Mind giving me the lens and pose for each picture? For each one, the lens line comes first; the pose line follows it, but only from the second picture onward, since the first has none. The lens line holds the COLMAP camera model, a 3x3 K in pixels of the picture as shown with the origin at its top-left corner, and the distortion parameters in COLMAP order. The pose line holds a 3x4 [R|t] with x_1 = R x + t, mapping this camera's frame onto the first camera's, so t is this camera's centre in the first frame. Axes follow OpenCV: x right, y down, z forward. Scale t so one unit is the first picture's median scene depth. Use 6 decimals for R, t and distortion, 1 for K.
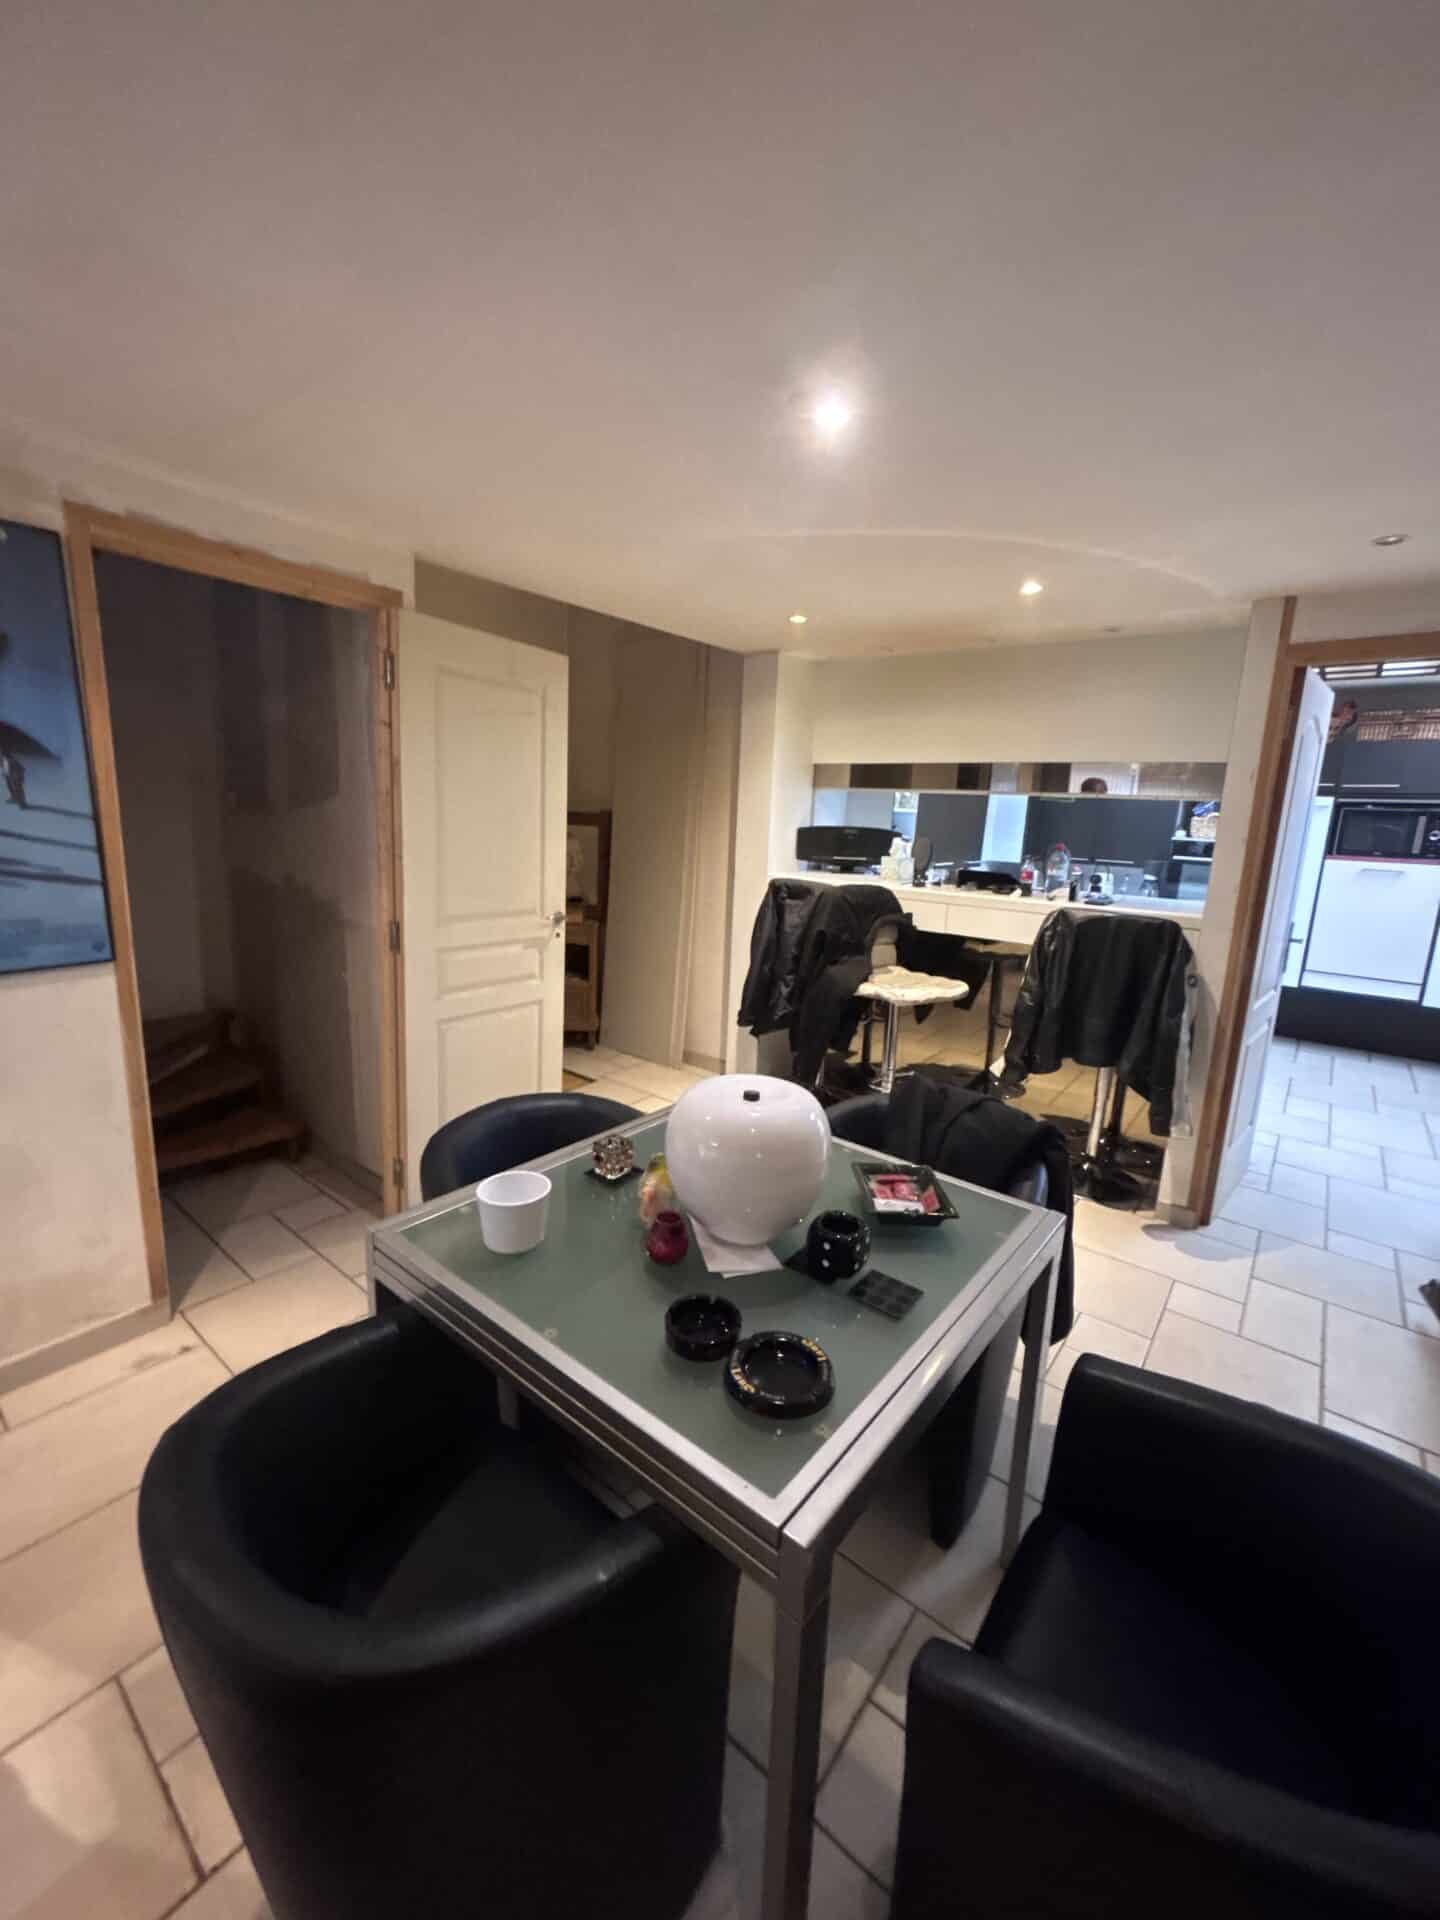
lens RADIAL K [[772.8, 0, 717.8], [0, 772.8, 959.8], [0, 0, 1]] dist [0.001009, 0.000030]
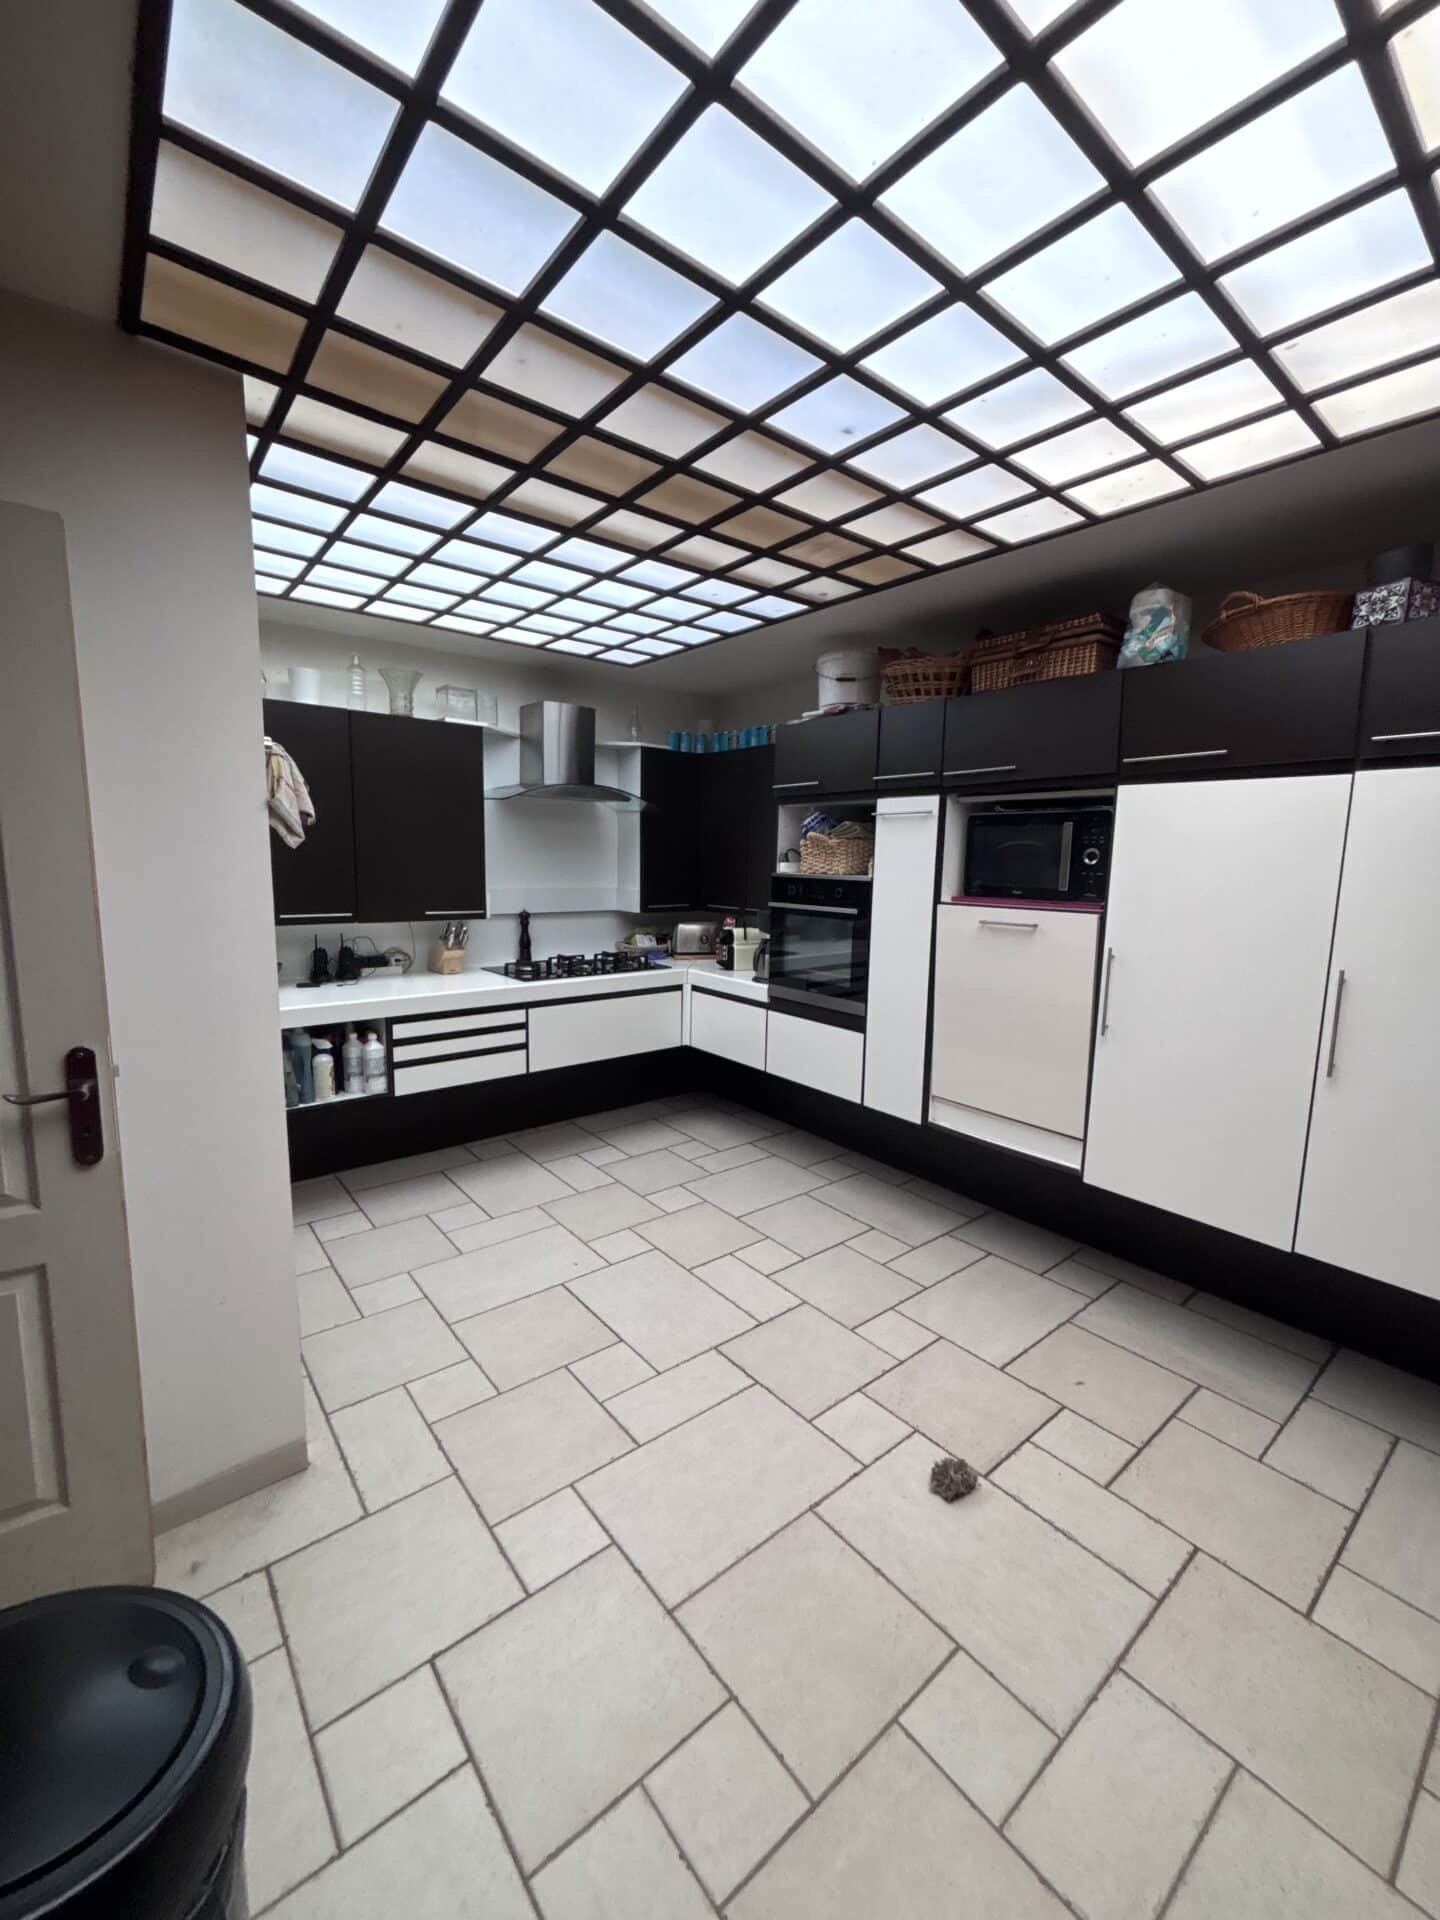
lens RADIAL K [[772.8, 0, 720.3], [0, 772.8, 958.7], [0, 0, 1]] dist [0.001009, 0.000030]
pose [[0.977551, 0.002785, -0.210679, 0.772526], [-0.016551, 0.997838, -0.063603, -0.051918], [0.210047, 0.065662, 0.975484, 0.425625]]
